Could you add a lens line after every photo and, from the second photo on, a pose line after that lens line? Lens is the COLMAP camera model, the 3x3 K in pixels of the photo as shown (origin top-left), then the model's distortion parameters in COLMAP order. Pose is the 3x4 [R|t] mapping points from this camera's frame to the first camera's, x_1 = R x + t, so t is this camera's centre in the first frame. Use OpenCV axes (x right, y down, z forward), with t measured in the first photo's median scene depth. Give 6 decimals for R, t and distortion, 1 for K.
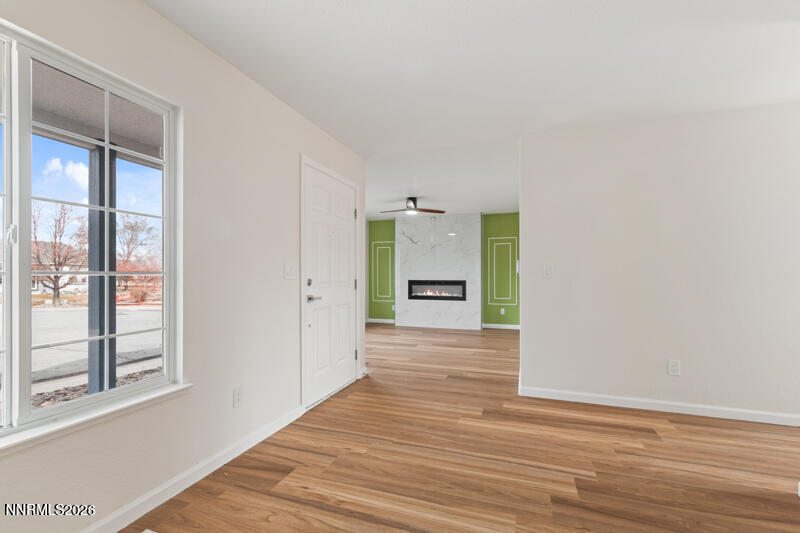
lens RADIAL K [[352.3, 0, 397.0], [0, 352.3, 270.3], [0, 0, 1]] dist [0.003954, -0.001144]
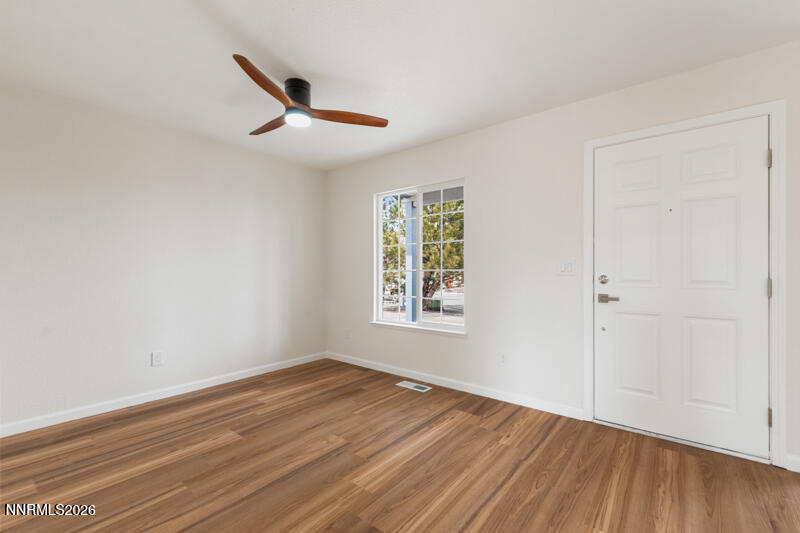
lens RADIAL K [[352.3, 0, 397.4], [0, 352.3, 267.7], [0, 0, 1]] dist [0.003954, -0.001144]
pose [[-0.325834, -0.008928, -0.945385, 0.586156], [0.002238, 0.999945, -0.010215, 0.009193], [0.945424, -0.005444, -0.325796, 0.628119]]
